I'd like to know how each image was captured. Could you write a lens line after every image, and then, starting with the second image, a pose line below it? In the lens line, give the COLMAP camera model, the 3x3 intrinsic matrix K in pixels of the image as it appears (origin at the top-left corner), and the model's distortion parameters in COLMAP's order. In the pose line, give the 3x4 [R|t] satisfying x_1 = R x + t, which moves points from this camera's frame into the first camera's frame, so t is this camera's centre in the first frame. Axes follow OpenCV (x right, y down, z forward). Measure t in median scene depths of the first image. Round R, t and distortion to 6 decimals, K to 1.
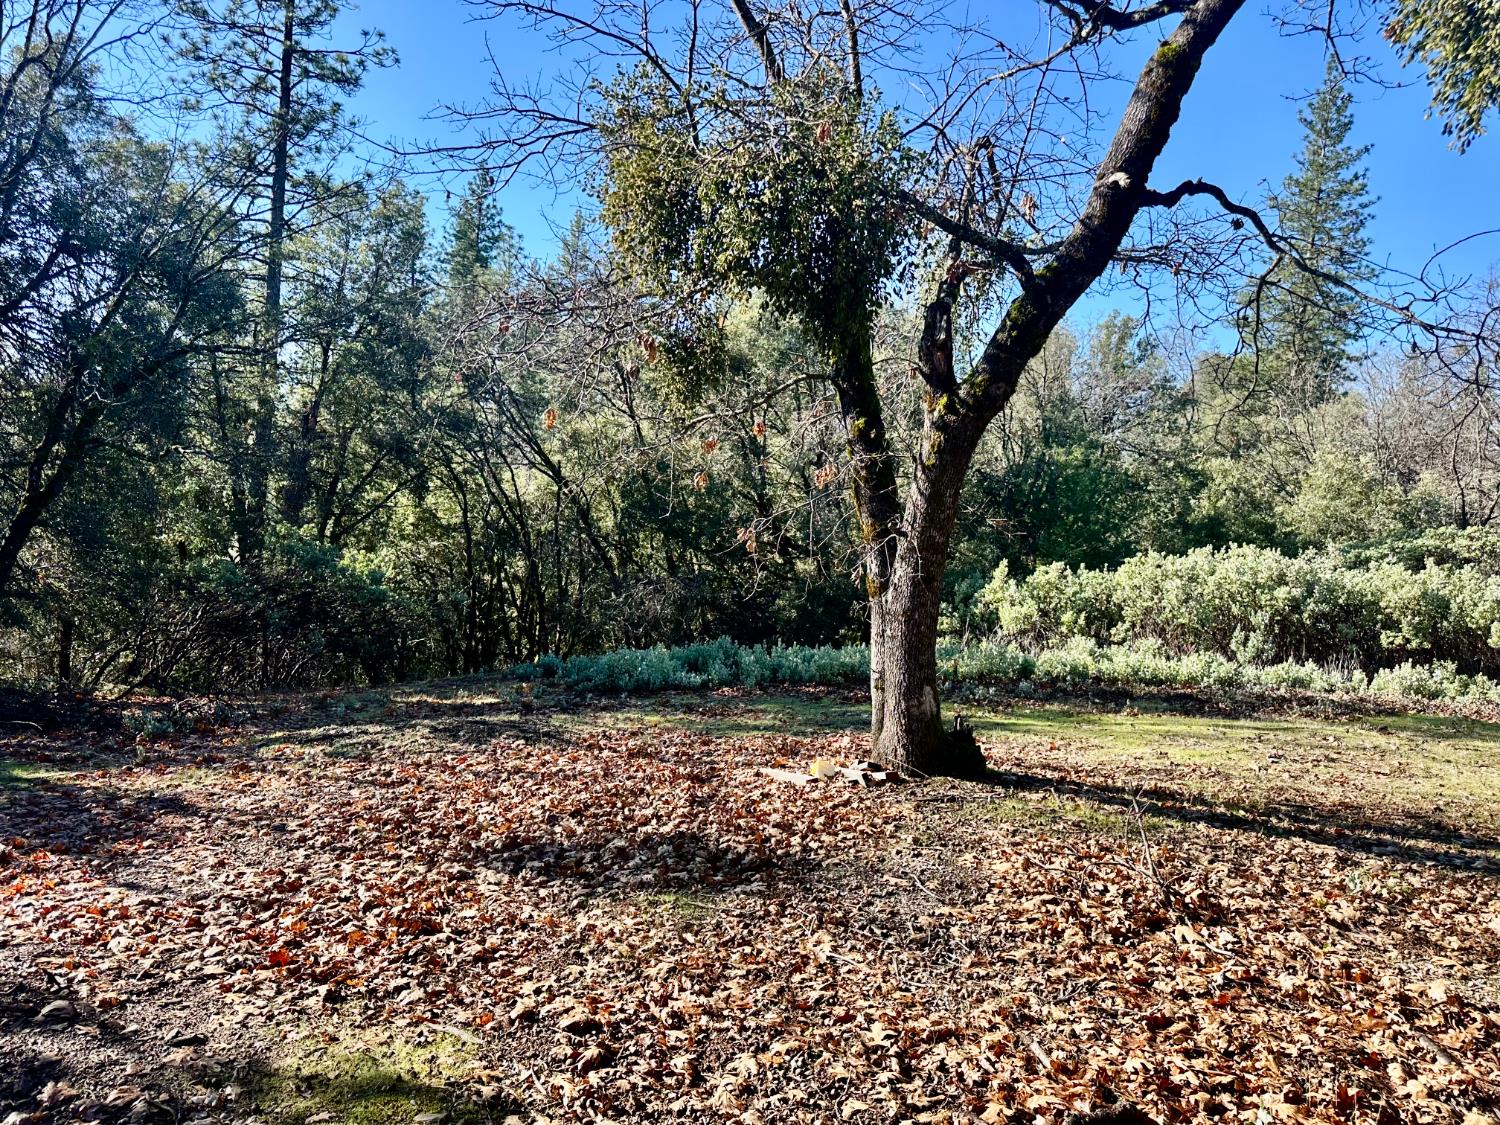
lens RADIAL K [[1069.3, 0, 750.0], [0, 1069.3, 562.5], [0, 0, 1]] dist [0.020850, -0.022112]
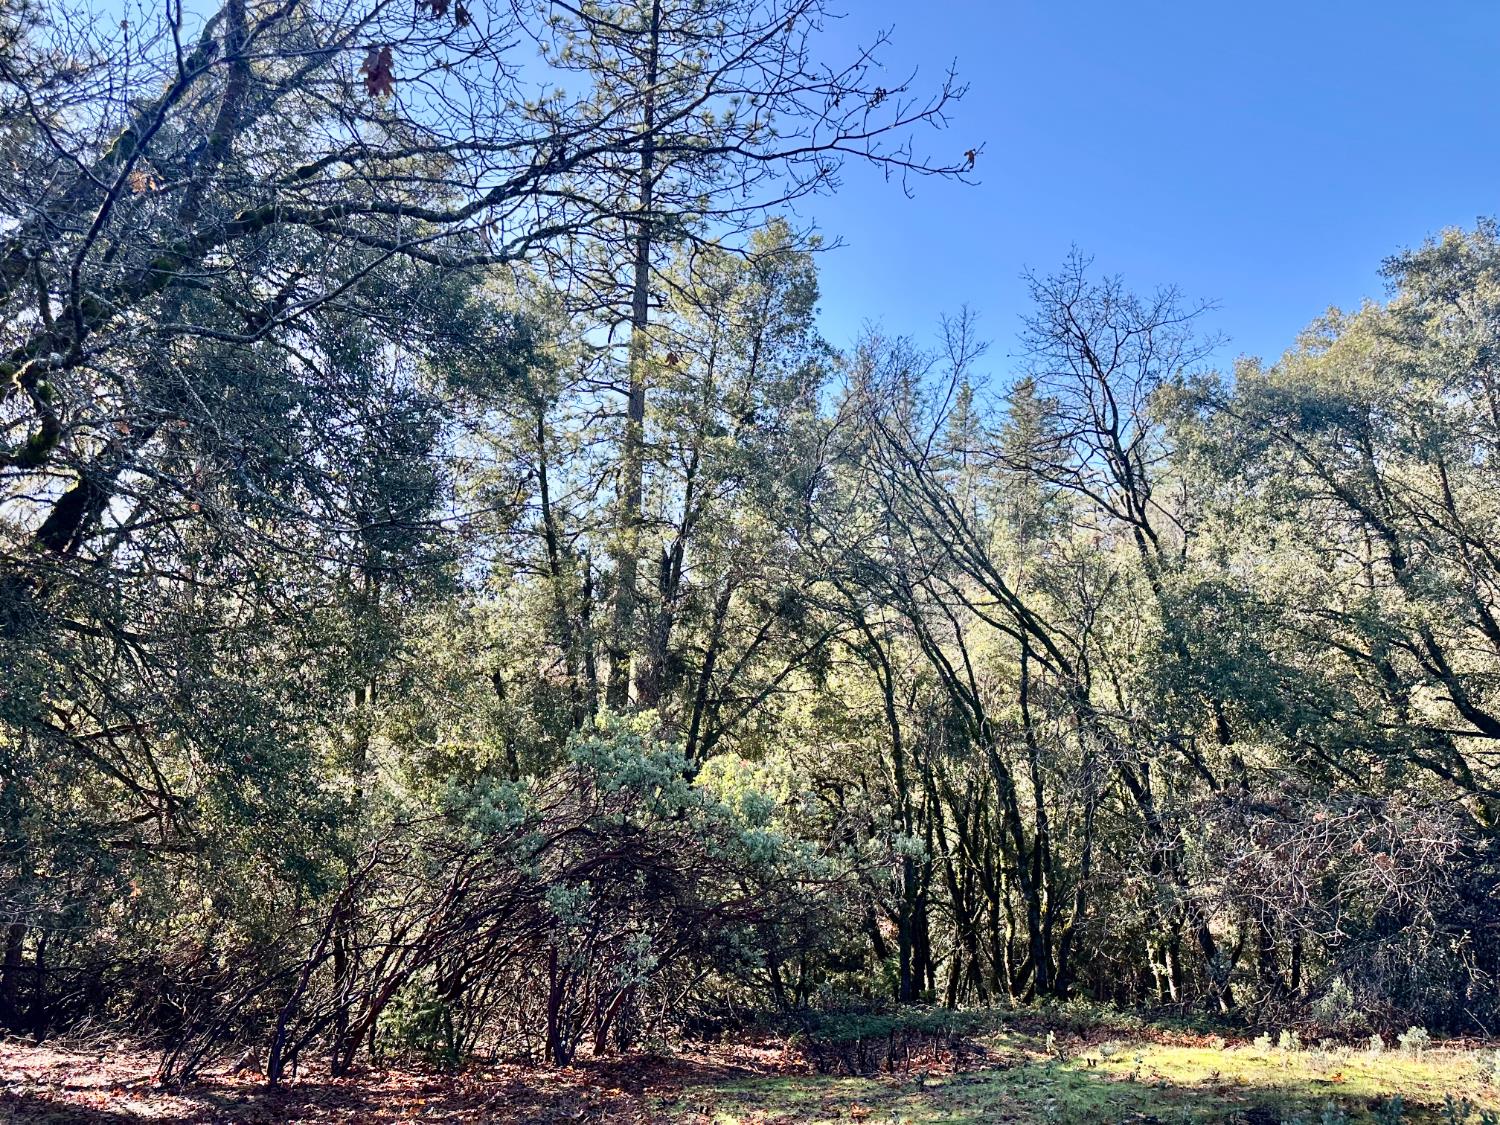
lens RADIAL K [[1062.5, 0, 749.7], [0, 1062.5, 542.3], [0, 0, 1]] dist [0.080602, -0.048976]
pose [[0.938060, -0.092044, -0.334024, -0.111108], [0.021134, 0.977473, -0.210001, -0.002121], [0.345829, 0.189934, 0.918873, 0.329026]]
